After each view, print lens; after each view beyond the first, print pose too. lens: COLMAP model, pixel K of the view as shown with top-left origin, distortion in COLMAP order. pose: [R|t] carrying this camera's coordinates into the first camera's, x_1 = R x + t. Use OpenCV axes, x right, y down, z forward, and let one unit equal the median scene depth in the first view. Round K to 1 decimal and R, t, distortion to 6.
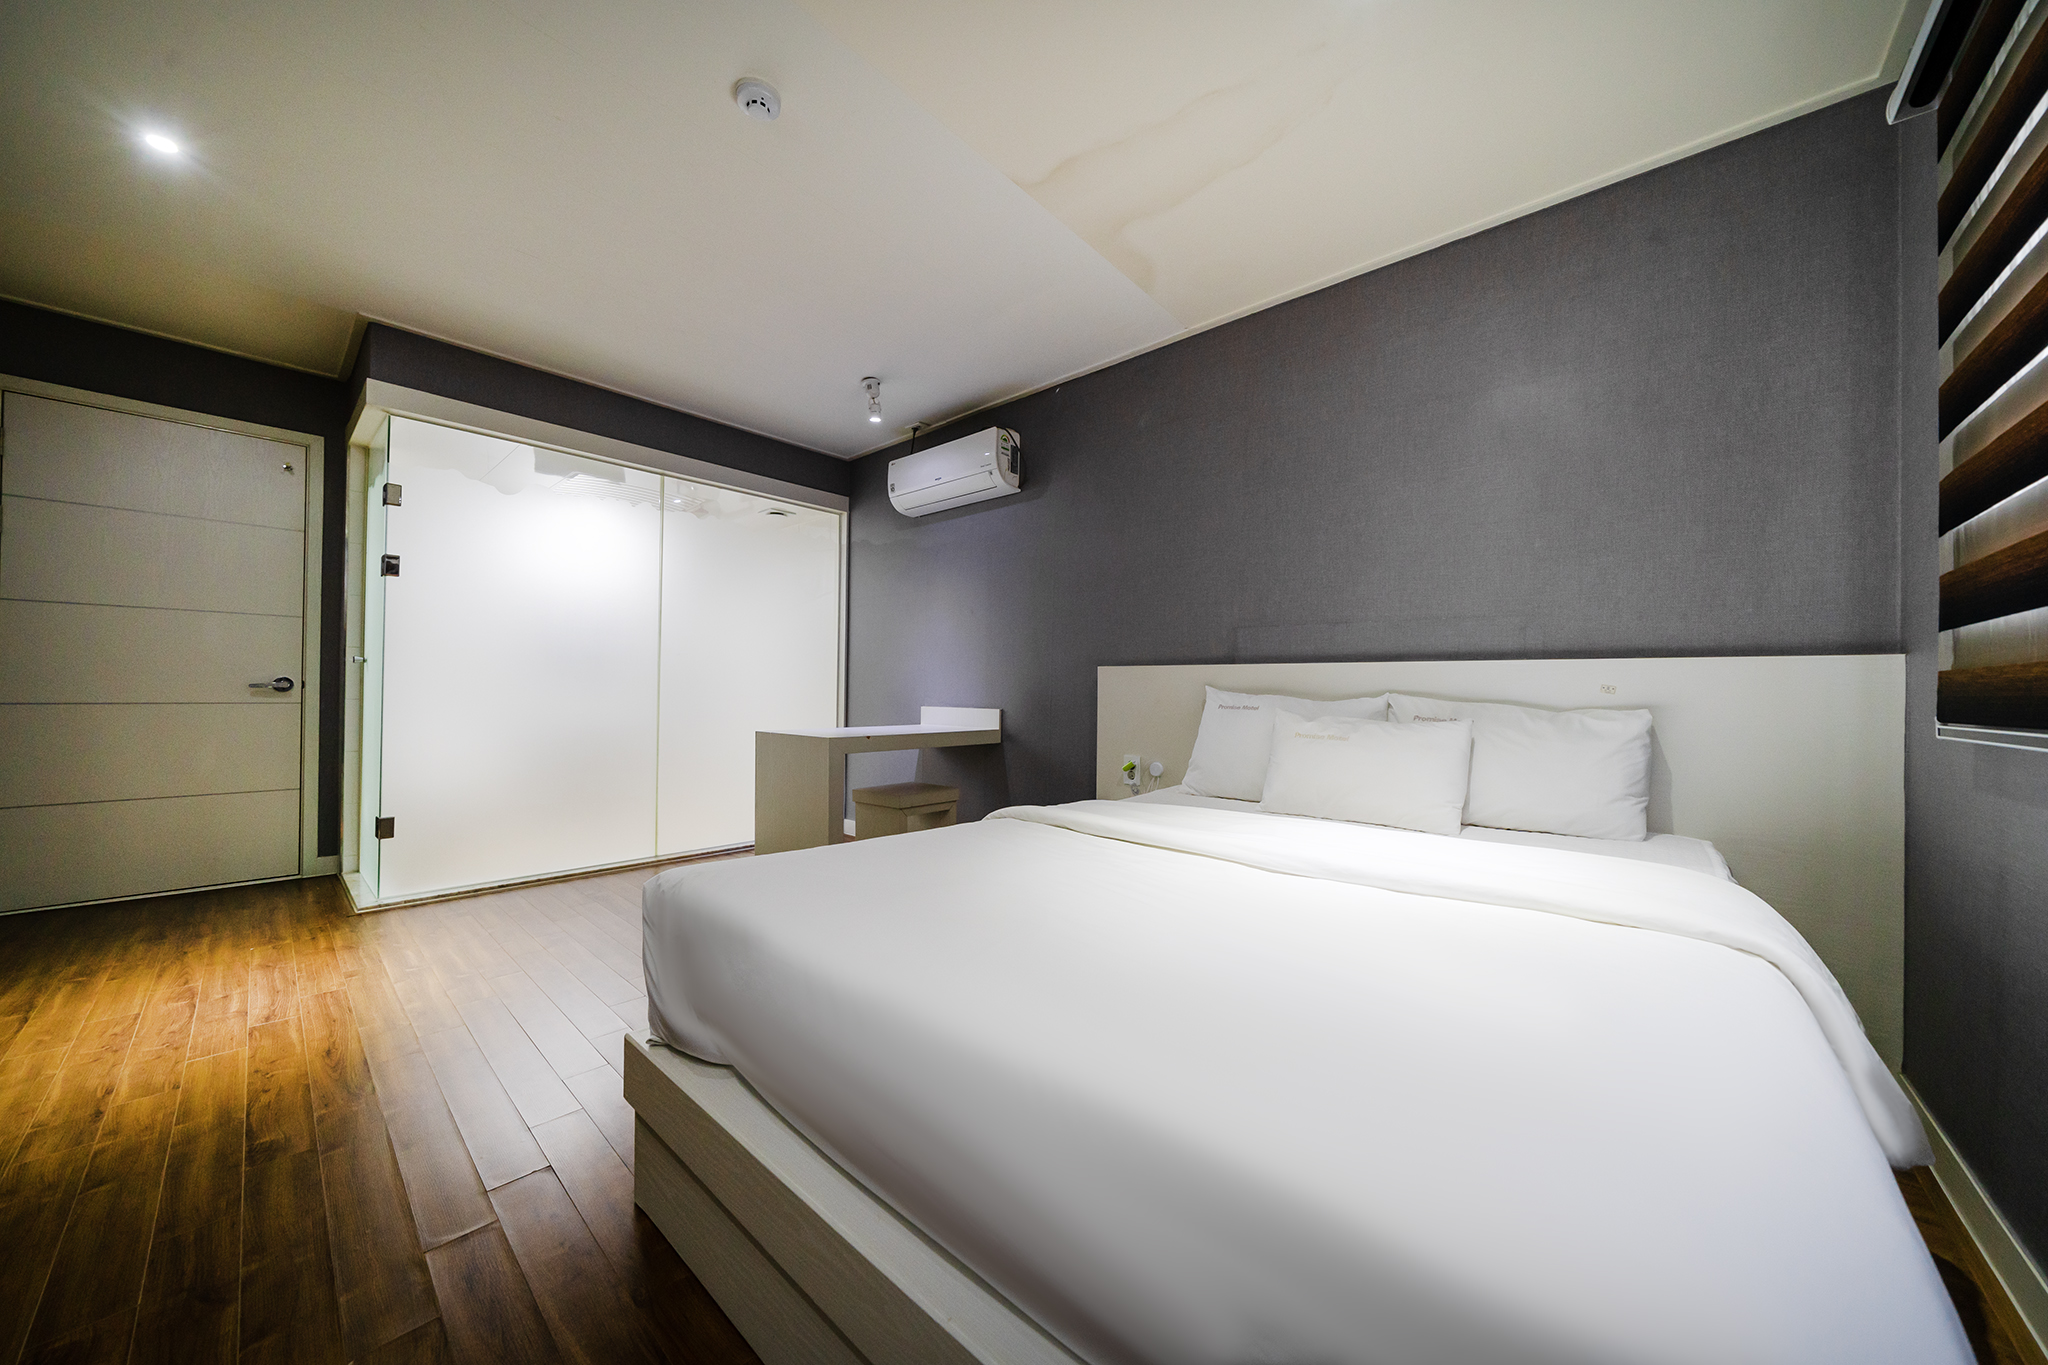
lens RADIAL K [[702.9, 0, 1001.8], [0, 702.9, 688.0], [0, 0, 1]] dist [-0.001362, -0.000155]
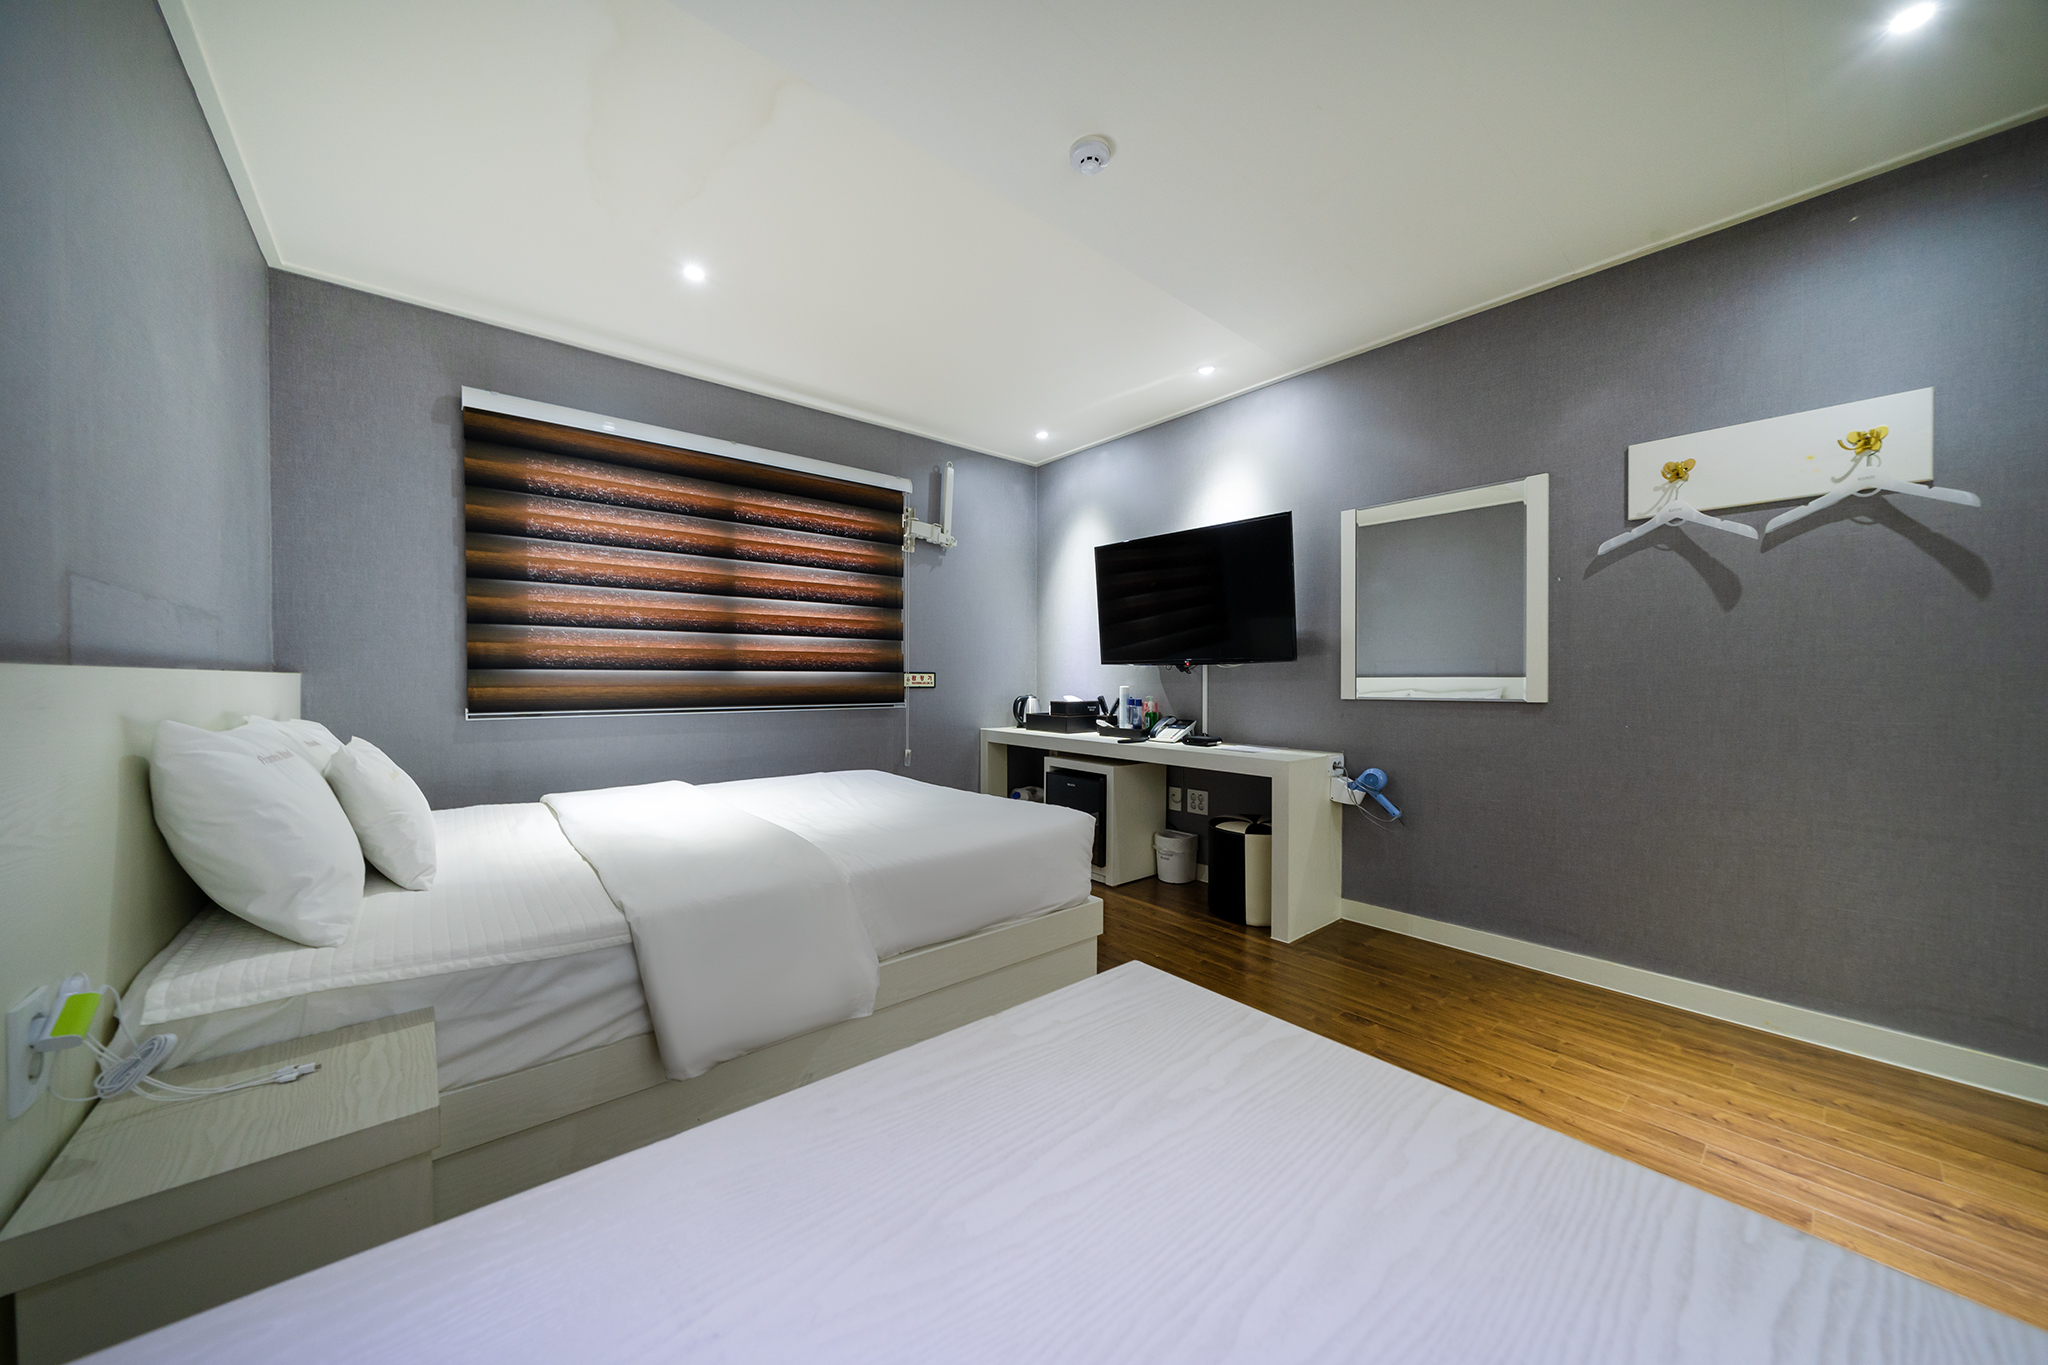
lens RADIAL K [[702.9, 0, 1001.8], [0, 702.9, 688.0], [0, 0, 1]] dist [-0.001362, -0.000155]
pose [[-0.989603, -0.018507, 0.142632, -0.400958], [-0.017723, 0.999820, 0.006764, -0.054855], [-0.142731, 0.004166, -0.989753, 2.194843]]
